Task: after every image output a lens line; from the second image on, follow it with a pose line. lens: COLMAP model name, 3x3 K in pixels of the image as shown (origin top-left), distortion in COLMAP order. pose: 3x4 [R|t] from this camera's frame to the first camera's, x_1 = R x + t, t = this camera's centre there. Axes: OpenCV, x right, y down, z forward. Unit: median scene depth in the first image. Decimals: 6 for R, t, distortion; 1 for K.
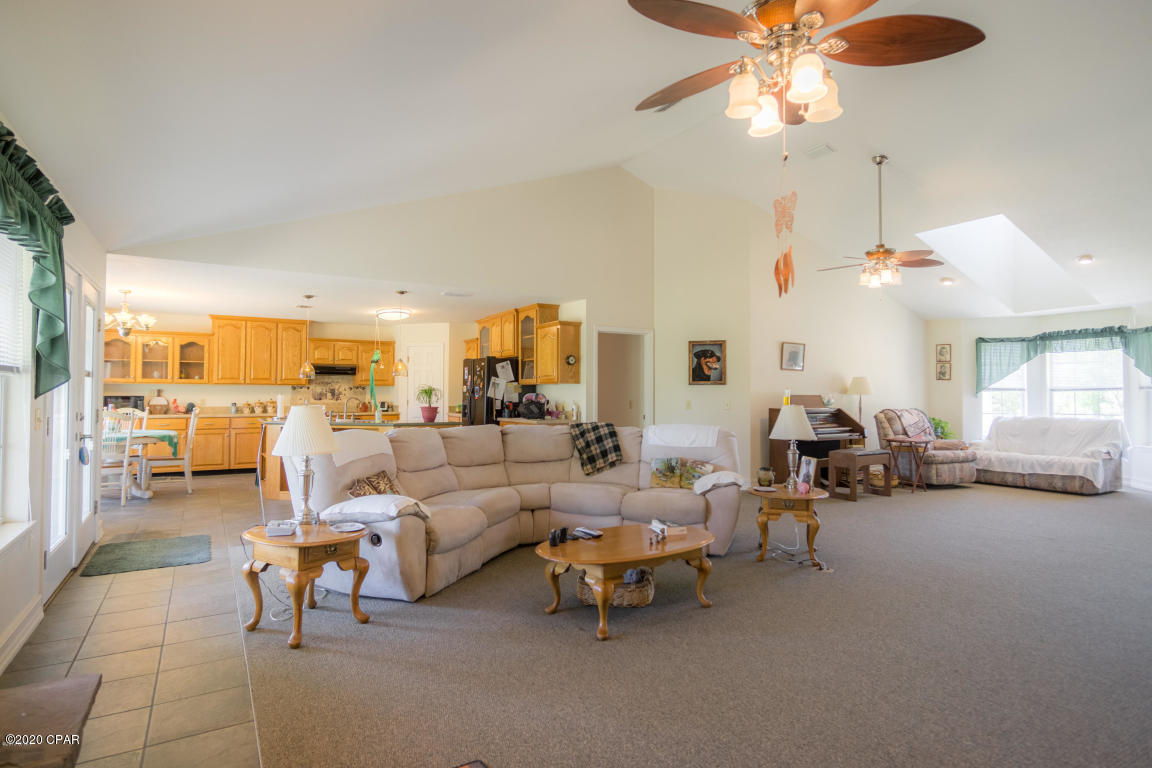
lens RADIAL K [[603.2, 0, 575.4], [0, 603.2, 382.8], [0, 0, 1]] dist [-0.002154, -0.000181]
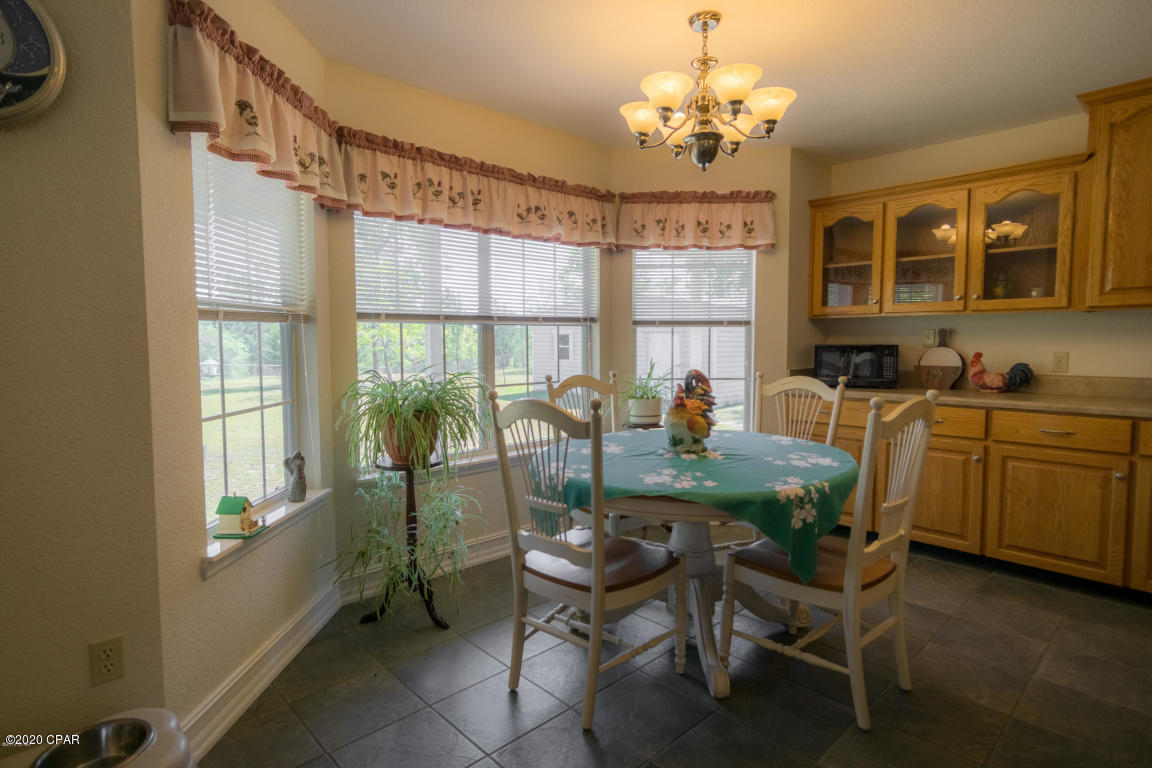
lens RADIAL K [[603.2, 0, 575.7], [0, 603.2, 378.5], [0, 0, 1]] dist [-0.002154, -0.000181]
pose [[0.215037, 0.057867, -0.974890, -0.342216], [0.022682, 0.997678, 0.064223, 0.012438], [0.976342, -0.035922, 0.213225, 0.664679]]
